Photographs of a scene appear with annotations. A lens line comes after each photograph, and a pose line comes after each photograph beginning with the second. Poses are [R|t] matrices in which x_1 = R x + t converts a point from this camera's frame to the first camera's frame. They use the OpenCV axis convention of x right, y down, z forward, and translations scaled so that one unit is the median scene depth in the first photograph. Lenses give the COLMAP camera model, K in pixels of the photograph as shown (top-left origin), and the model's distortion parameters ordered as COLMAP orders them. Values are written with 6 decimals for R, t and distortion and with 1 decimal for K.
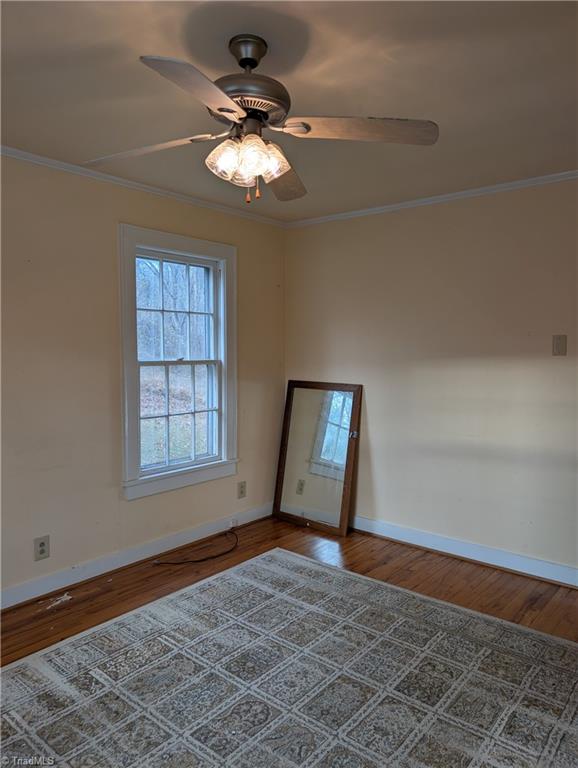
lens RADIAL K [[548.7, 0, 289.3], [0, 548.7, 387.4], [0, 0, 1]] dist [0.040993, -0.018595]
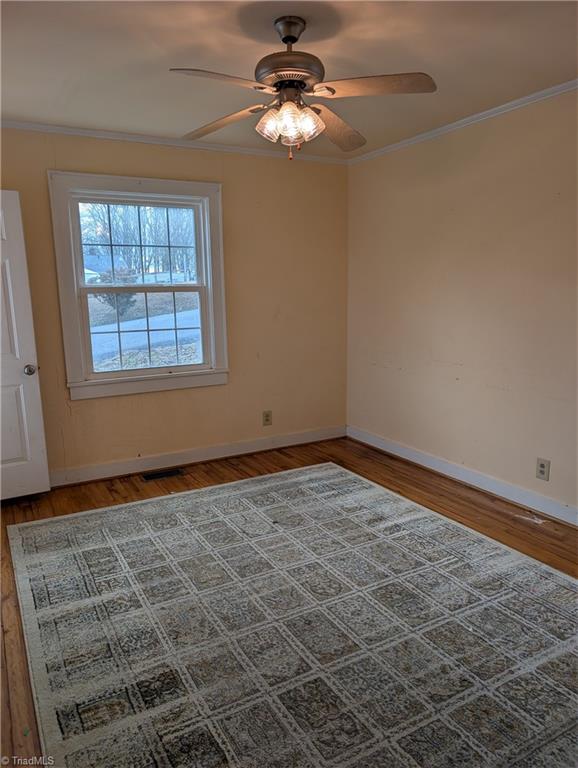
lens RADIAL K [[548.7, 0, 287.7], [0, 548.7, 385.3], [0, 0, 1]] dist [0.040993, -0.018595]
pose [[-0.358436, 0.158679, -0.919970, 0.898815], [-0.058236, 0.979729, 0.191676, -0.057926], [0.931736, 0.122279, -0.341929, 1.161397]]
